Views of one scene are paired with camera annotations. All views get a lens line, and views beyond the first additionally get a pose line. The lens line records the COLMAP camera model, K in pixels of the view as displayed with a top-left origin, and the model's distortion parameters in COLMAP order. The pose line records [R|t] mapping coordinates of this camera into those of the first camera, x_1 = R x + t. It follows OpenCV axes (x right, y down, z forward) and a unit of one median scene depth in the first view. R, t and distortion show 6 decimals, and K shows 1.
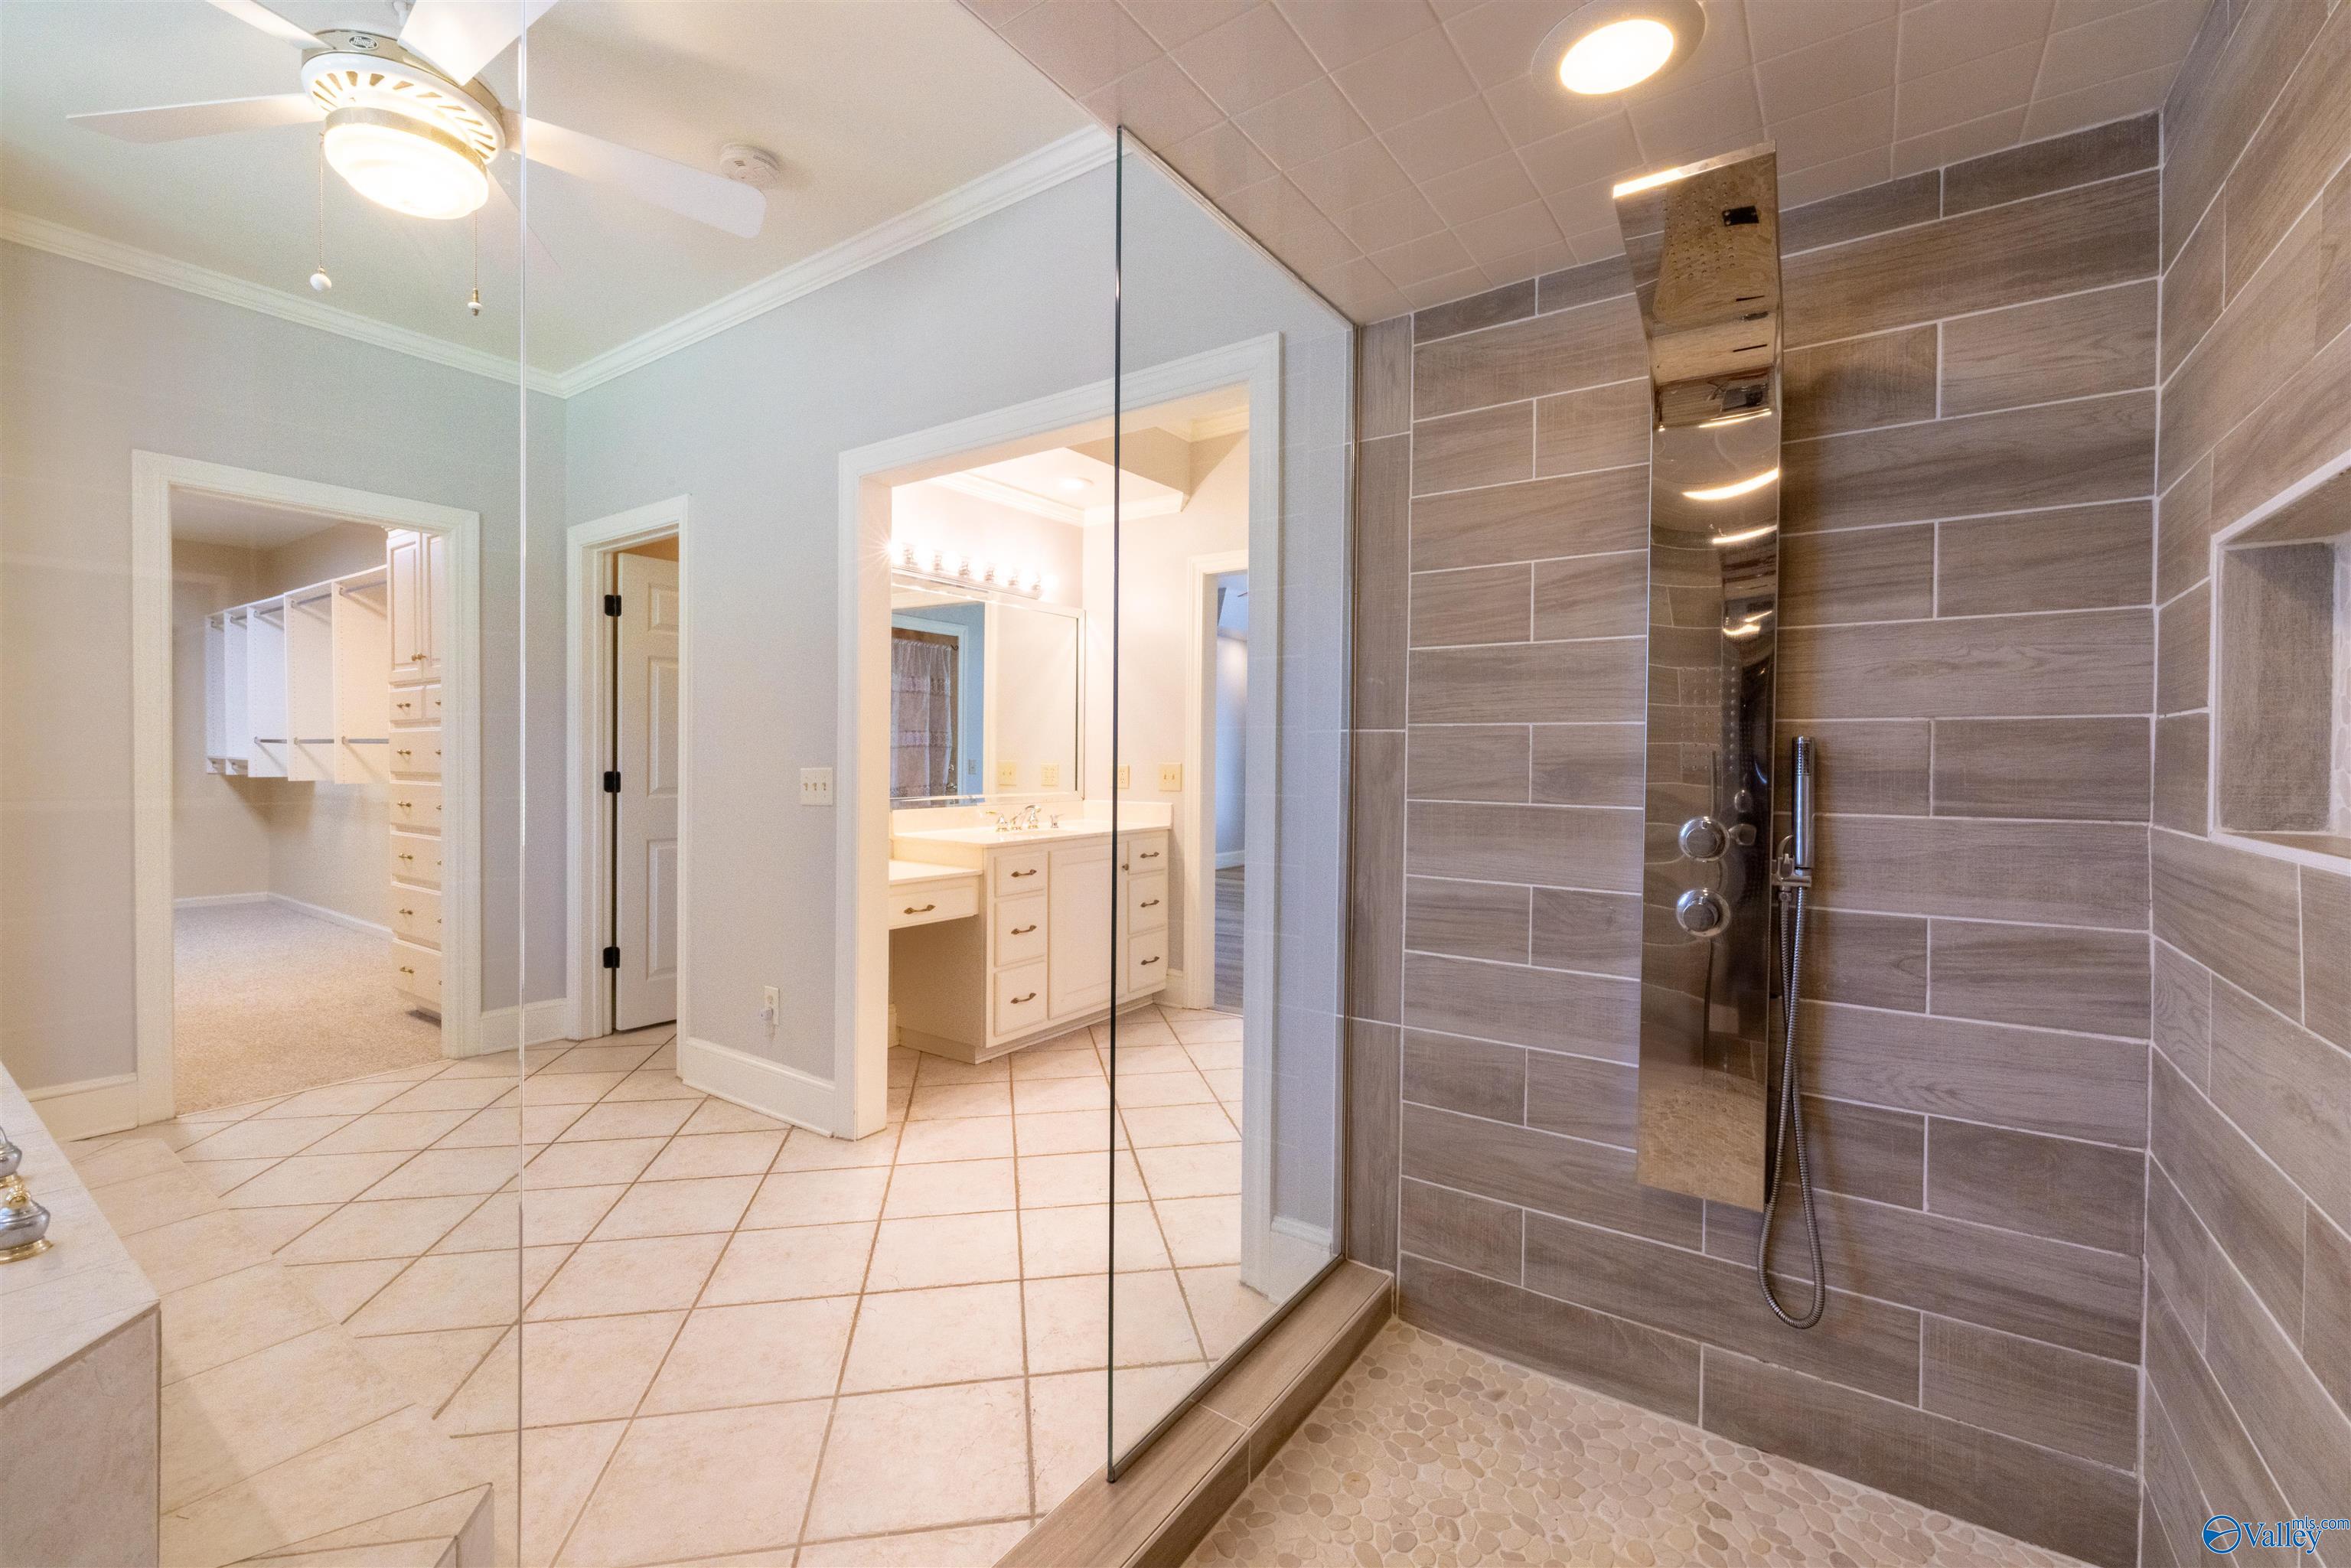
lens RADIAL K [[978.7, 0, 1173.5], [0, 978.7, 766.0], [0, 0, 1]] dist [0.002104, 0.000320]
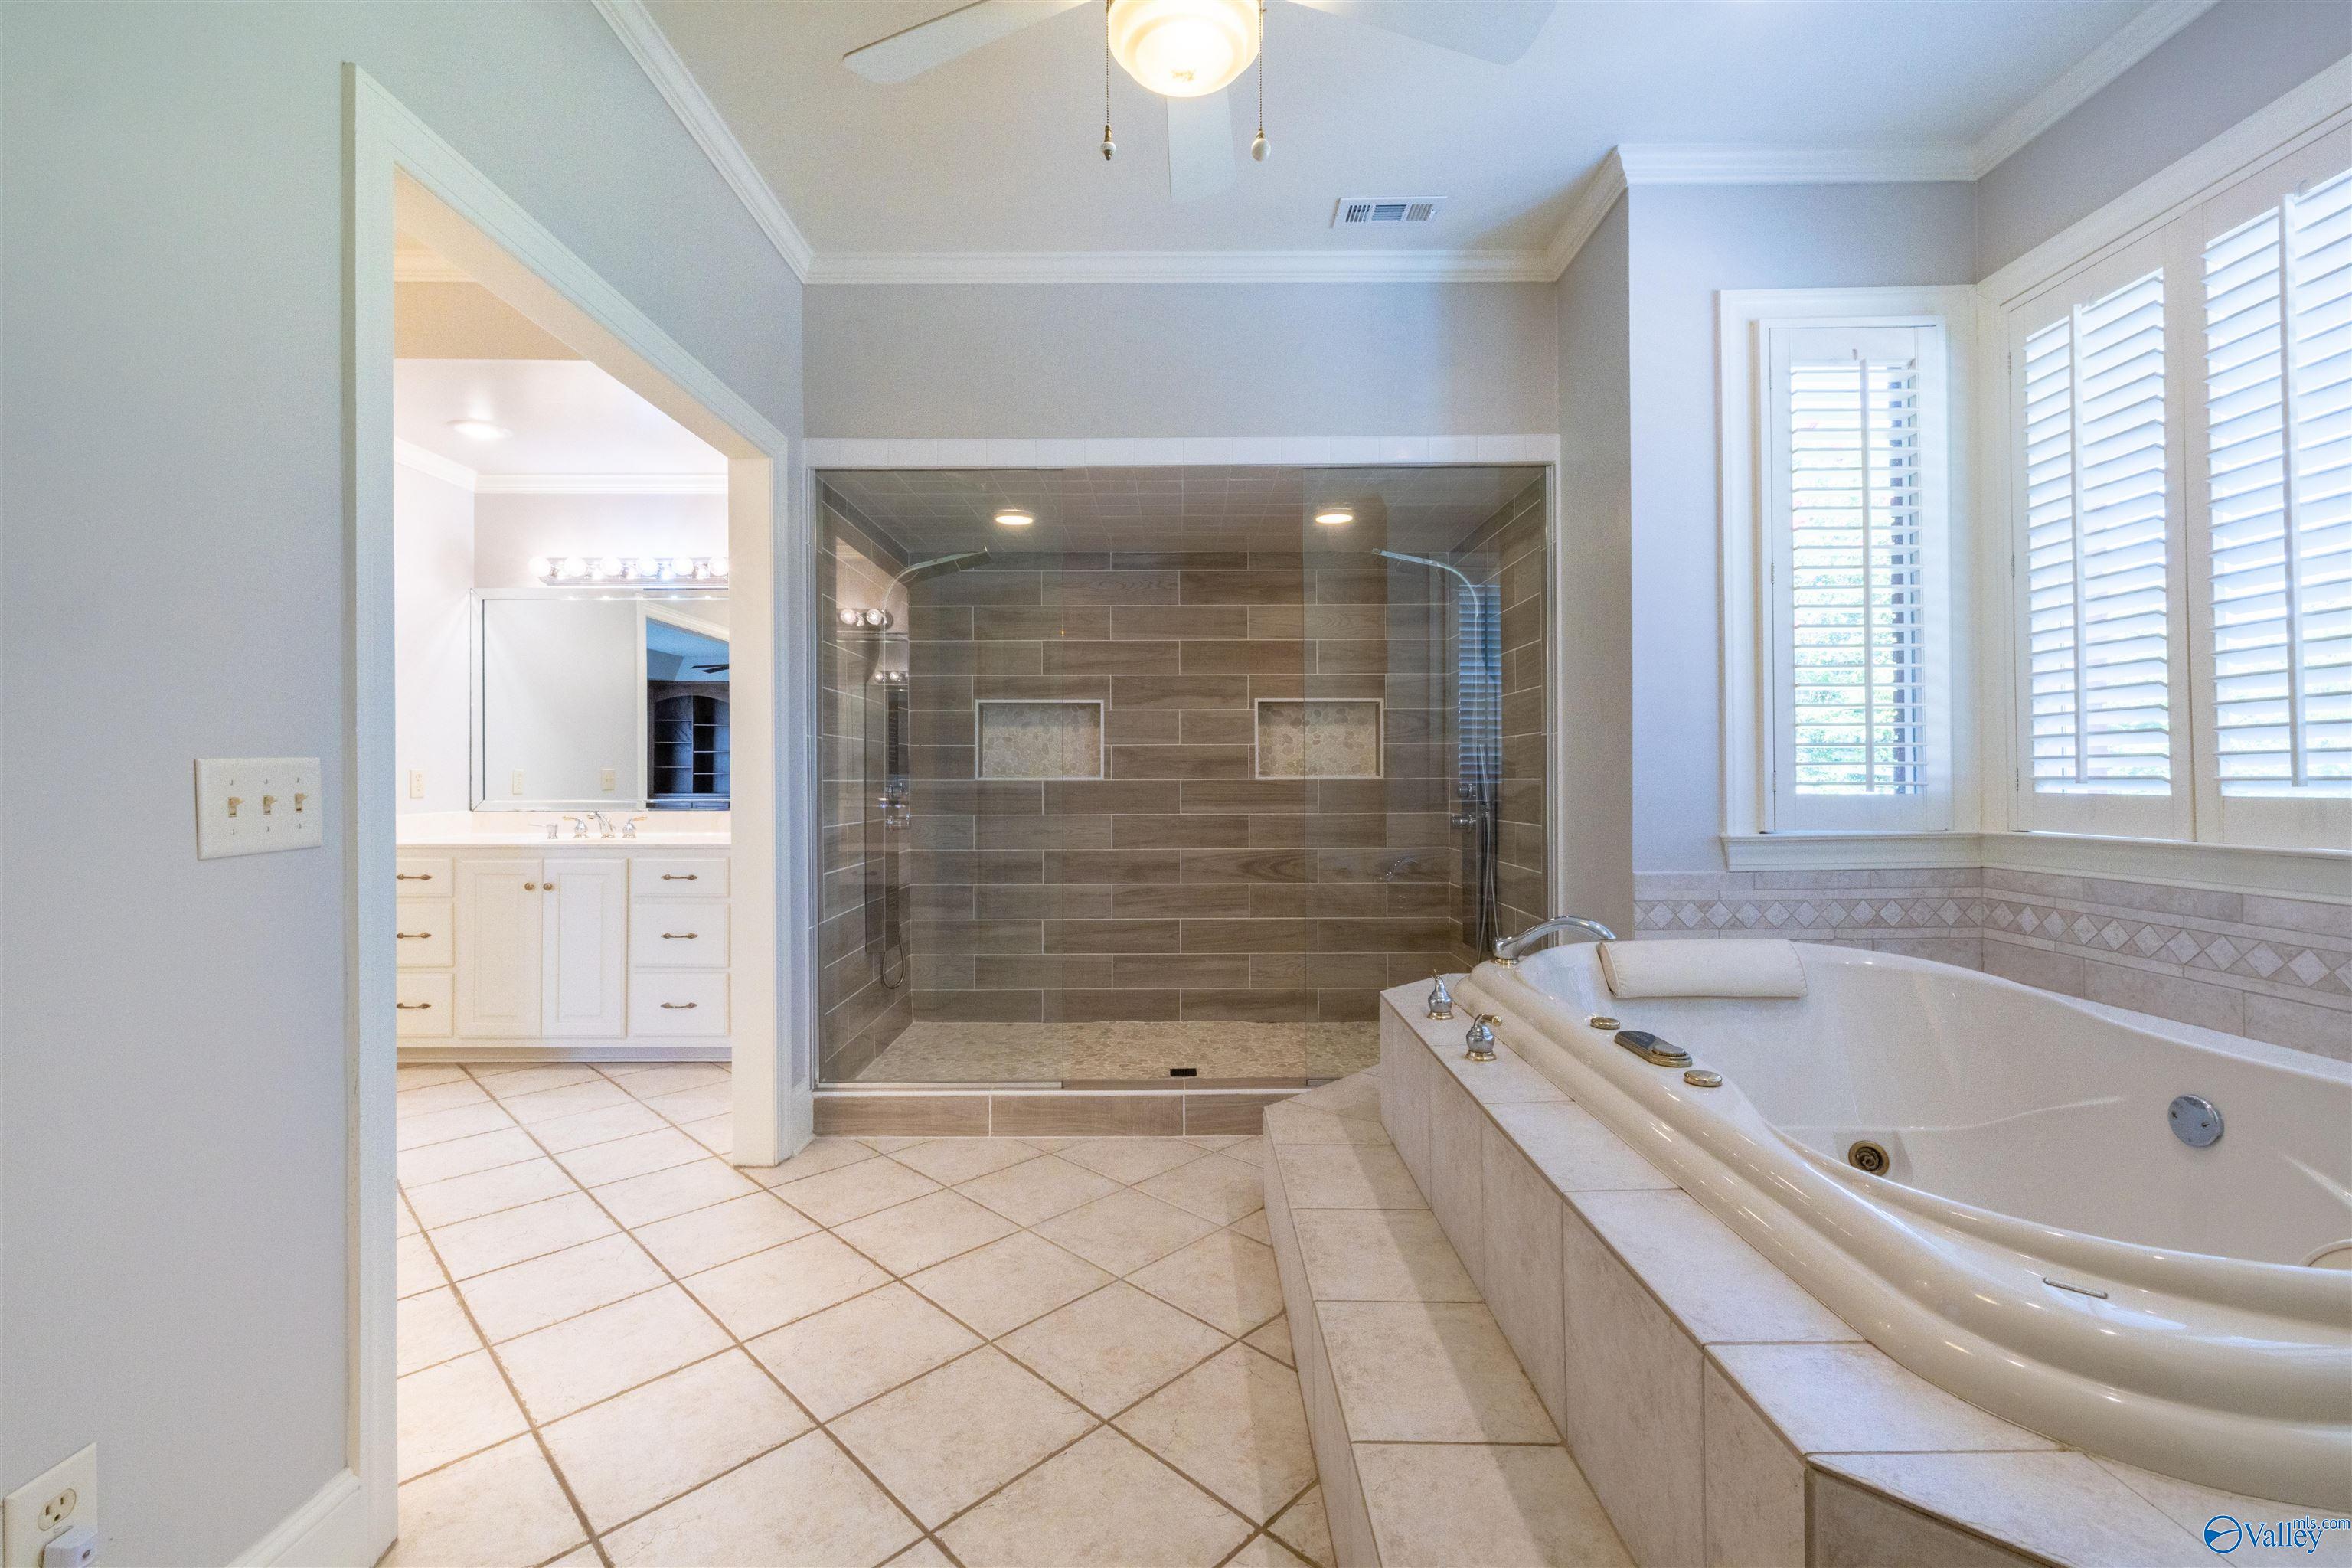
lens RADIAL K [[983.1, 0, 1178.1], [0, 983.1, 770.4], [0, 0, 1]] dist [-0.001290, 0.000390]
pose [[-0.573313, -0.001183, 0.819336, -1.139997], [0.008243, 0.999940, 0.007212, 0.008394], [-0.819295, 0.010889, -0.573268, 1.162714]]
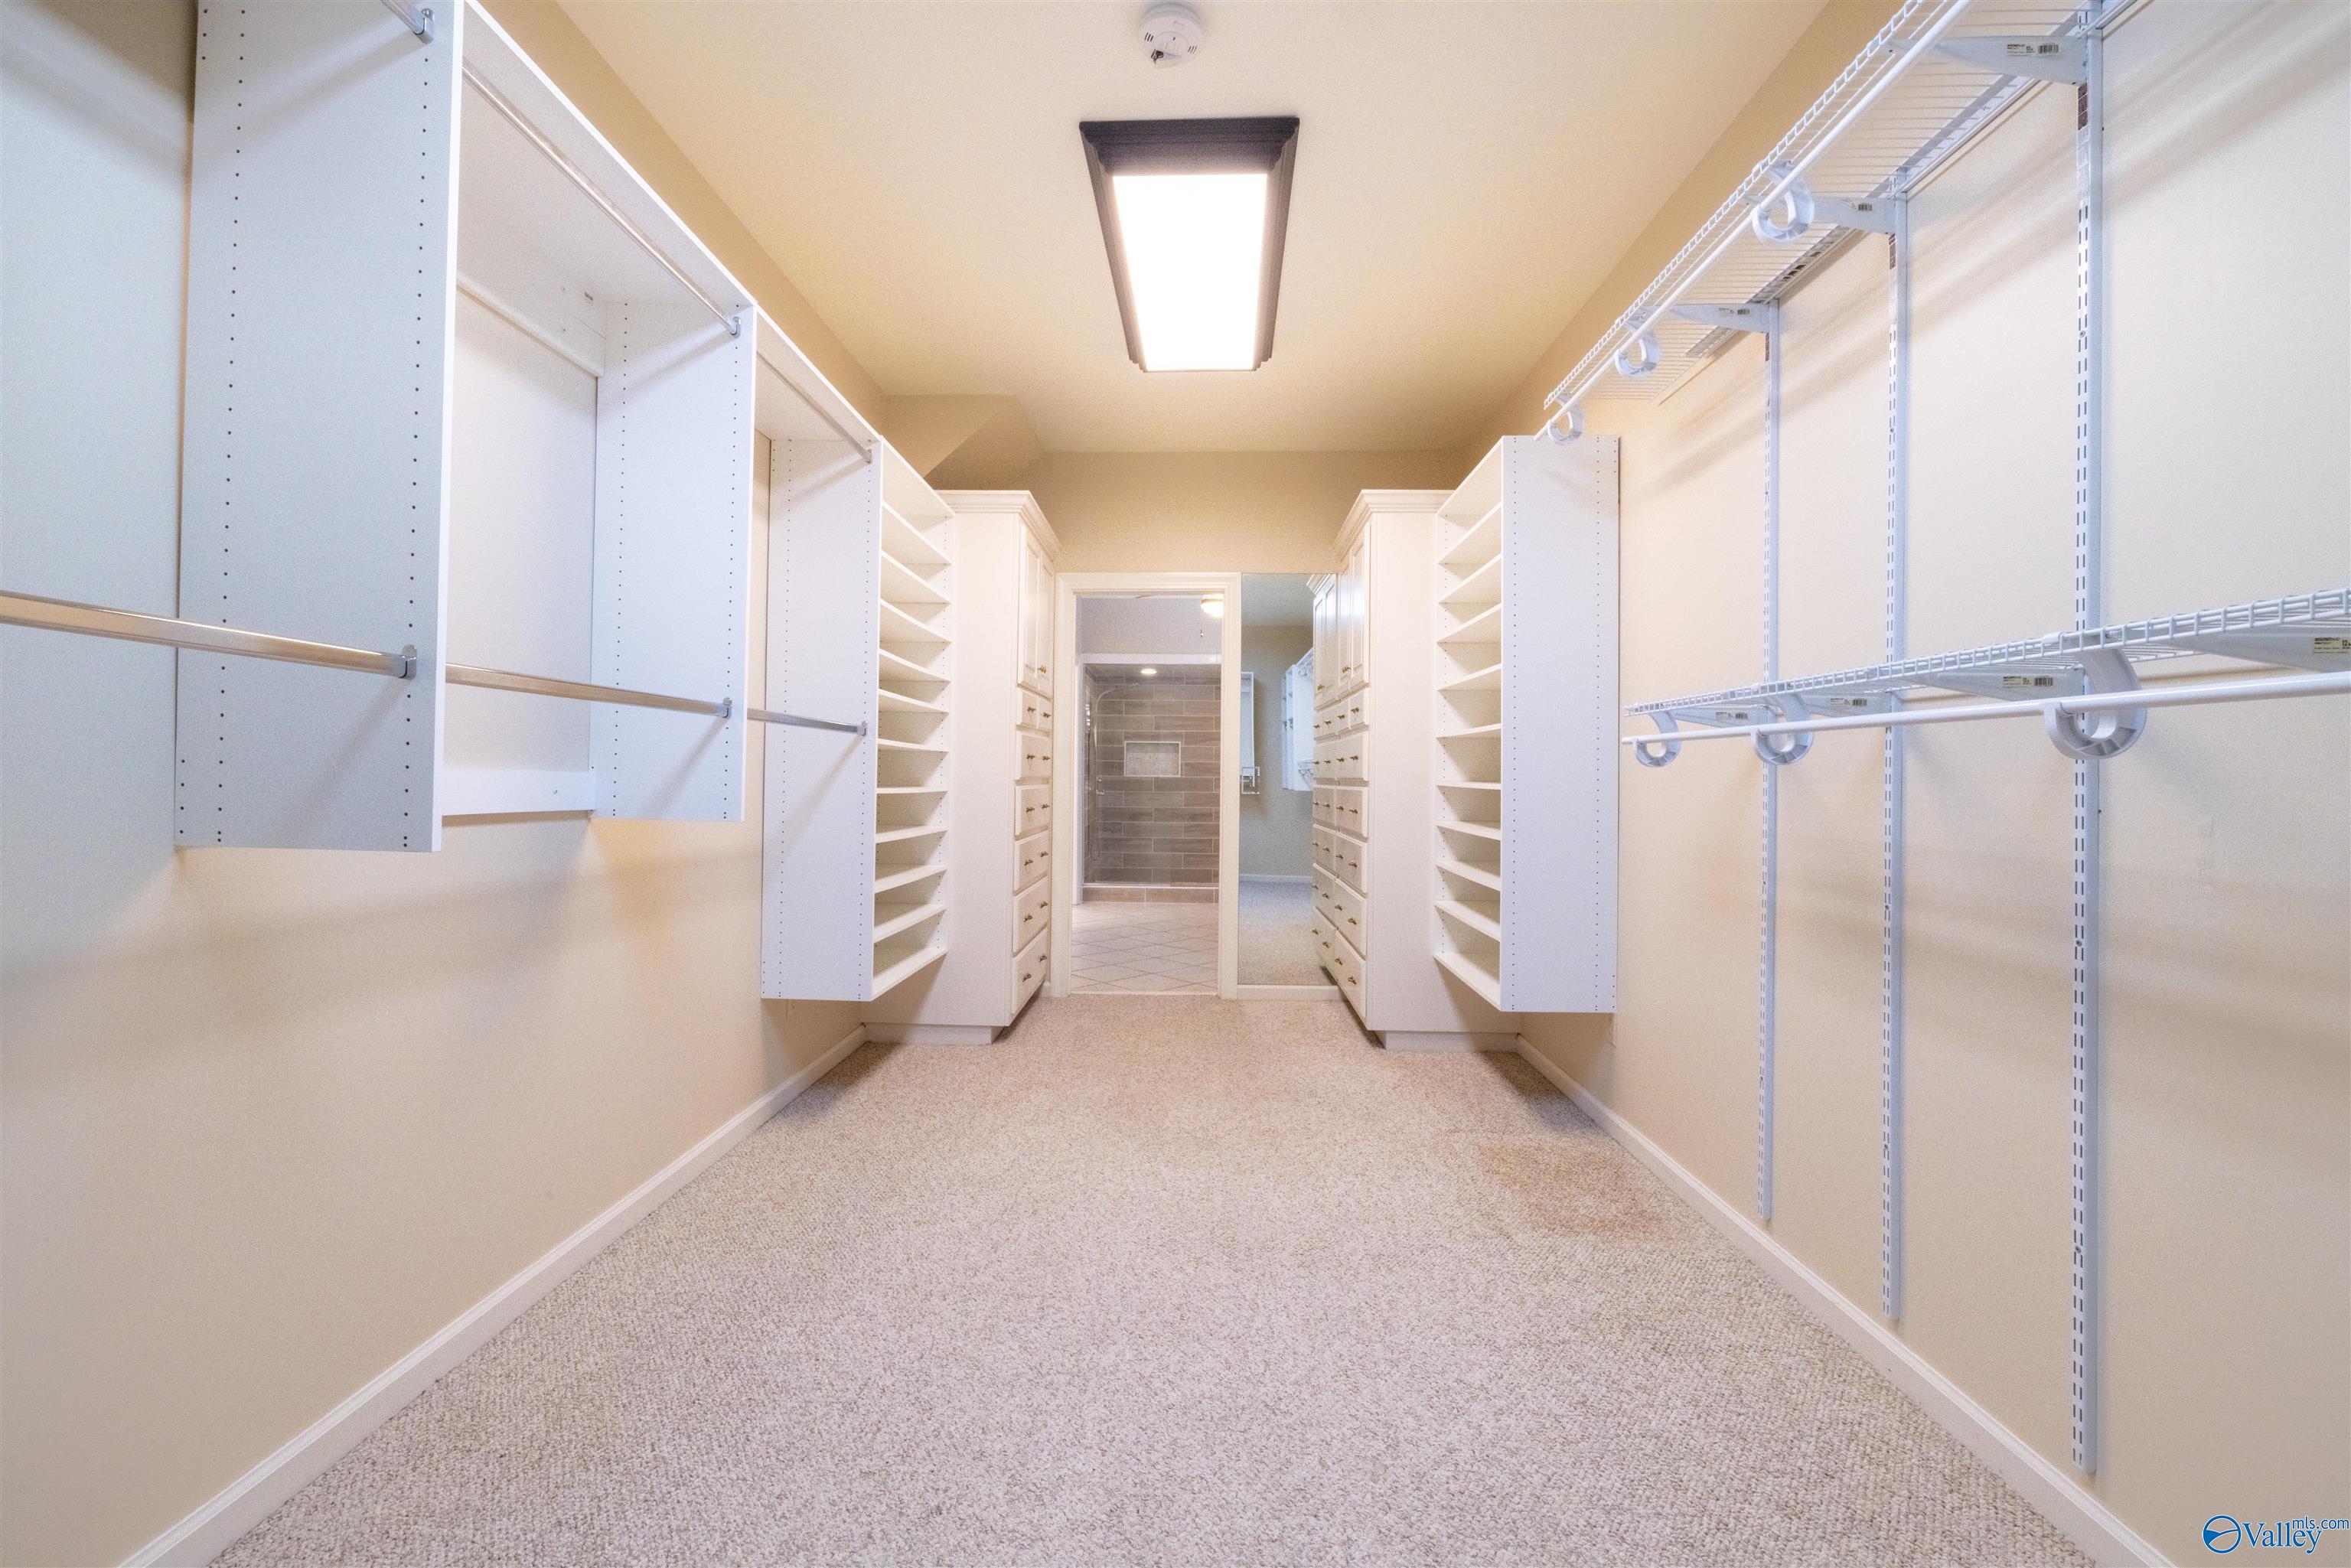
lens RADIAL K [[982.6, 0, 1177.6], [0, 982.6, 770.4], [0, 0, 1]] dist [-0.001290, 0.000390]
pose [[-0.548075, -0.008702, 0.836384, -2.942870], [-0.003865, 0.999962, 0.007871, -0.020458], [-0.836420, 0.001081, -0.548088, 2.451523]]
